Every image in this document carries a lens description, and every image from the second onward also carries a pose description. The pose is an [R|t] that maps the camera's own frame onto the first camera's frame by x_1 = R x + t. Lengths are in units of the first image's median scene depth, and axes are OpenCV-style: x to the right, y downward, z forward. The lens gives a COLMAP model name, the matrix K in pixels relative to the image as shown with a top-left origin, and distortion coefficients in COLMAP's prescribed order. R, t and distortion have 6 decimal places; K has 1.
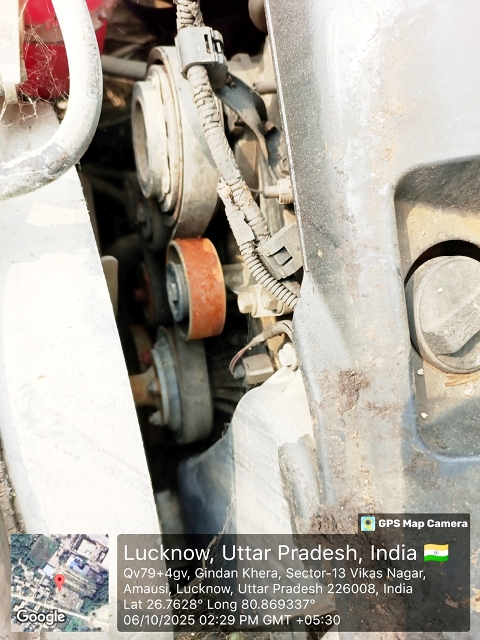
lens RADIAL K [[463.6, 0, 240.3], [0, 463.6, 320.3], [0, 0, 1]] dist [0.016407, -0.020570]
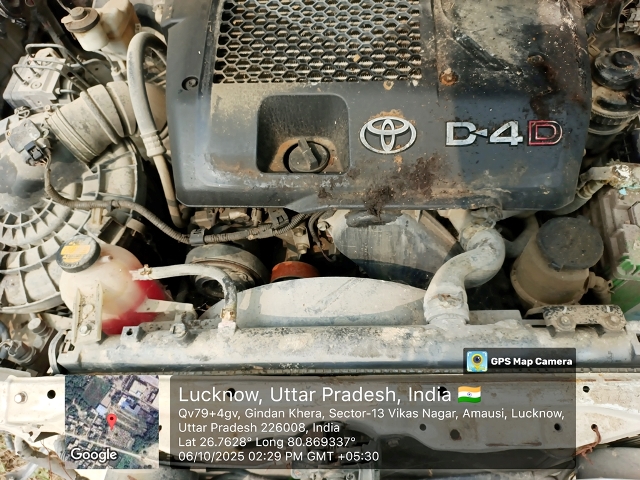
lens RADIAL K [[463.6, 0, 318.3], [0, 463.6, 239.0], [0, 0, 1]] dist [0.016407, -0.020570]
pose [[0.173827, -0.946769, 0.270946, -0.776919], [0.974416, 0.125556, -0.186414, 0.645114], [0.142472, 0.296418, 0.944372, -1.567490]]
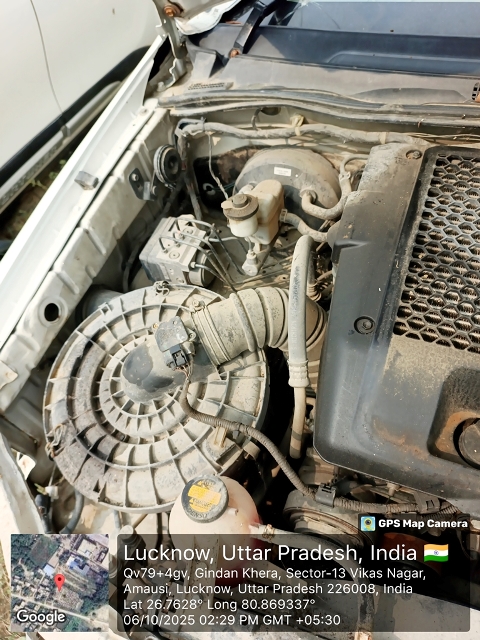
lens RADIAL K [[463.6, 0, 240.1], [0, 463.6, 320.3], [0, 0, 1]] dist [0.016407, -0.020570]
pose [[0.452759, -0.846535, 0.279980, -0.209558], [0.858035, 0.328275, -0.394982, -0.365236], [0.242456, 0.419064, 0.874986, -1.601639]]
